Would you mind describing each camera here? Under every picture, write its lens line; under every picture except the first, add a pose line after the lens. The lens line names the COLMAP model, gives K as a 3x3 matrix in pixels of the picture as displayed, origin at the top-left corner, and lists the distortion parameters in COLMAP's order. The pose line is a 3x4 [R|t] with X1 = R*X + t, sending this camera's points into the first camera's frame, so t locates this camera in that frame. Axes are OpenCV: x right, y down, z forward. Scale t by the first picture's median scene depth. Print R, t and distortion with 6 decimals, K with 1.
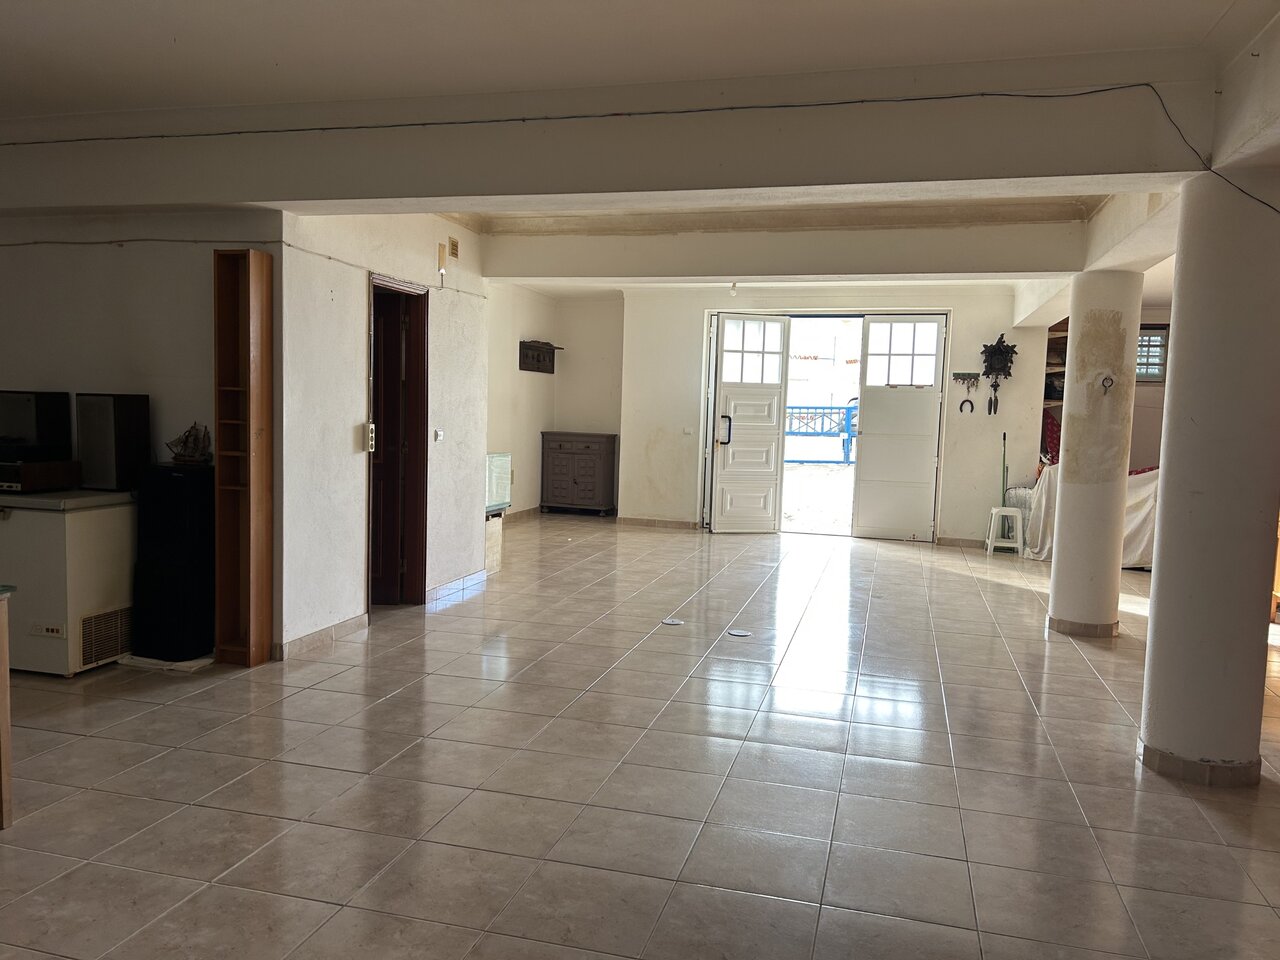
lens RADIAL K [[957.4, 0, 639.9], [0, 957.4, 480.1], [0, 0, 1]] dist [0.078227, -0.086329]
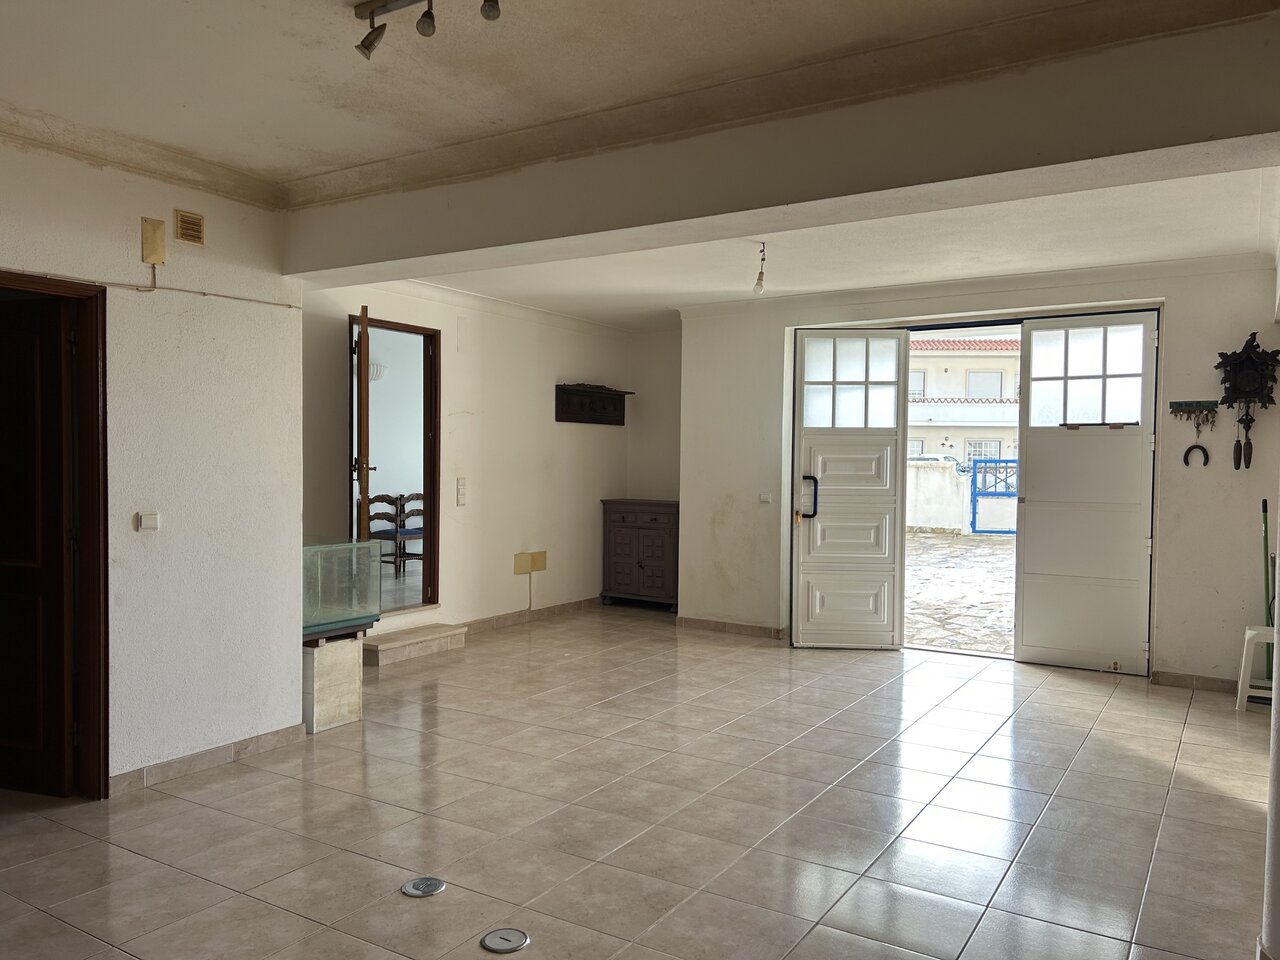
lens RADIAL K [[957.4, 0, 640.3], [0, 957.4, 474.3], [0, 0, 1]] dist [0.078227, -0.086329]
pose [[0.958165, -0.016771, -0.285724, 0.170141], [-0.002259, 0.997808, -0.066141, -0.022538], [0.286207, 0.064019, 0.956027, 0.301827]]
